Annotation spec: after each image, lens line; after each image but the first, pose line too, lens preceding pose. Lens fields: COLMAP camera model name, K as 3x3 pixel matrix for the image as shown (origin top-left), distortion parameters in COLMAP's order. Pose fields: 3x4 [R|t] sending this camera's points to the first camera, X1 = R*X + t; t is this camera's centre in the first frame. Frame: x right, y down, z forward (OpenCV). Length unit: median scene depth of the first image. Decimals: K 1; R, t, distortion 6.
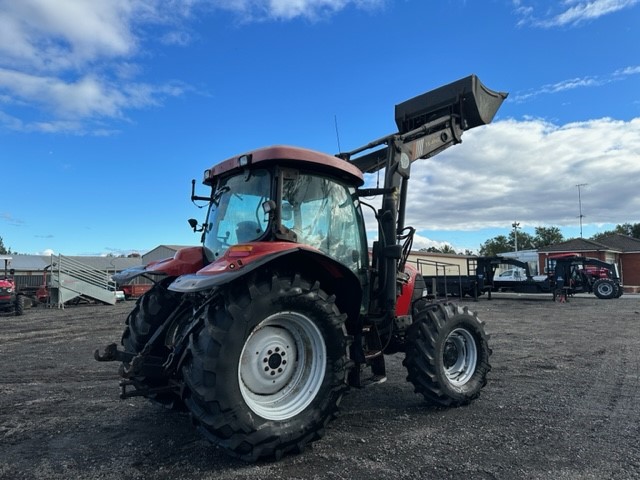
lens RADIAL K [[454.0, 0, 322.7], [0, 454.0, 239.5], [0, 0, 1]] dist [0.056329, -0.057949]
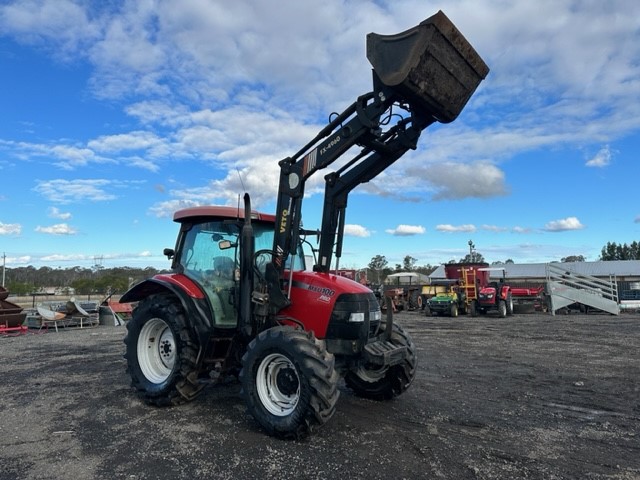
lens RADIAL K [[454.0, 0, 314.1], [0, 454.0, 239.7], [0, 0, 1]] dist [0.056329, -0.057949]
pose [[0.253768, -0.092601, -0.962822, 1.317942], [0.087646, 0.993513, -0.072452, 0.035965], [0.963286, -0.066001, 0.260238, 0.891714]]
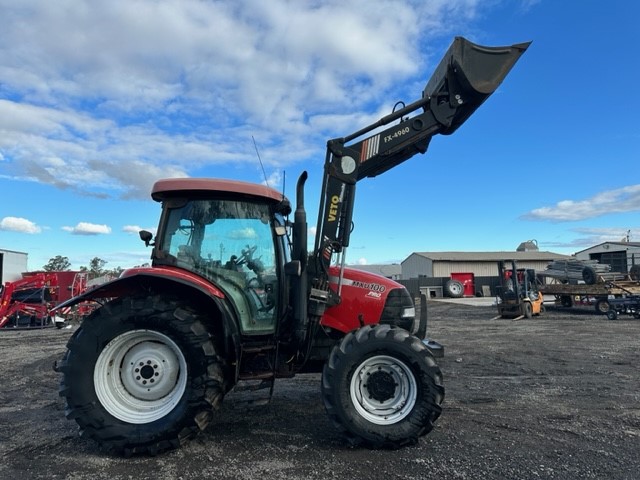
lens RADIAL K [[454.0, 0, 322.3], [0, 454.0, 242.5], [0, 0, 1]] dist [0.056329, -0.057949]
pose [[0.805448, -0.062665, -0.589344, 0.762299], [0.061391, 0.997867, -0.022201, -0.004331], [0.589478, -0.018298, 0.807577, 0.270366]]
